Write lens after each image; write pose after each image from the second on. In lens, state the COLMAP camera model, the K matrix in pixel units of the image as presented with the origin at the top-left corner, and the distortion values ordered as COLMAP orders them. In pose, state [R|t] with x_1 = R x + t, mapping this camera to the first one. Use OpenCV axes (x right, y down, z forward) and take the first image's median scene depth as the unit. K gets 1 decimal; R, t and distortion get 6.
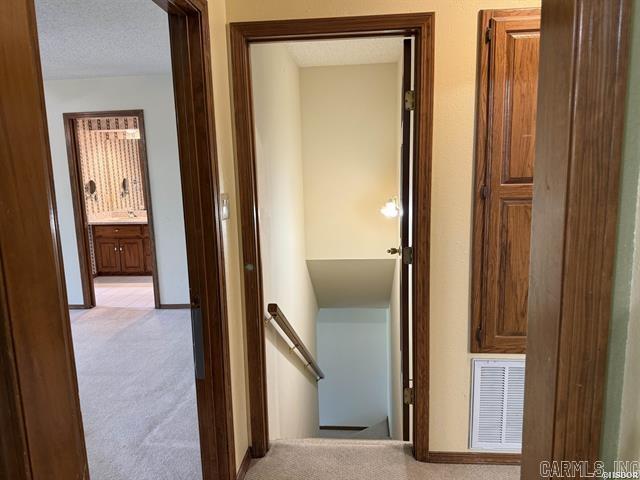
lens RADIAL K [[447.0, 0, 320.3], [0, 447.0, 242.9], [0, 0, 1]] dist [0.094999, -0.148139]
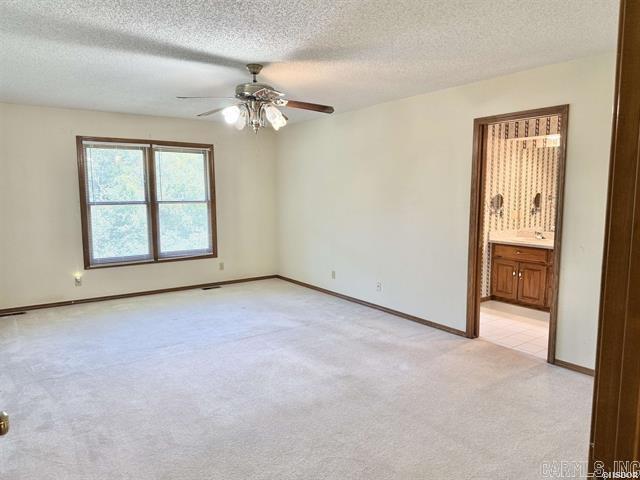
lens RADIAL K [[447.0, 0, 320.3], [0, 447.0, 242.9], [0, 0, 1]] dist [0.094999, -0.148139]
pose [[0.646888, 0.110263, -0.754571, -0.042669], [-0.135020, 0.990419, 0.028975, -0.019524], [0.750536, 0.083139, 0.655578, 0.145354]]
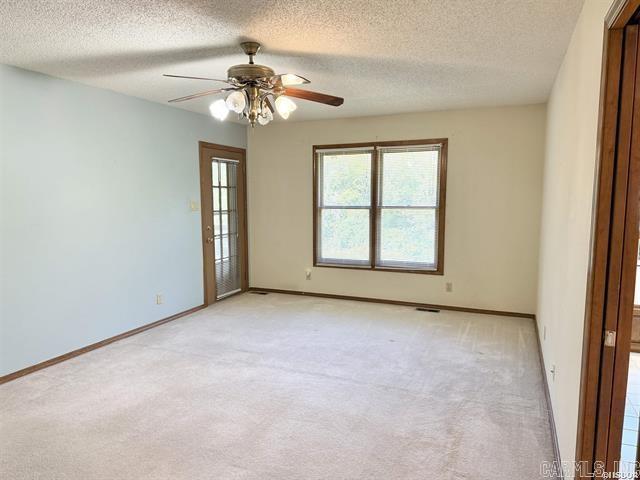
lens RADIAL K [[447.0, 0, 320.3], [0, 447.0, 242.9], [0, 0, 1]] dist [0.094999, -0.148139]
pose [[-0.313421, 0.128538, -0.940875, -0.106782], [-0.142245, 0.973263, 0.180347, -0.107749], [0.938900, 0.190359, -0.286758, 0.677044]]
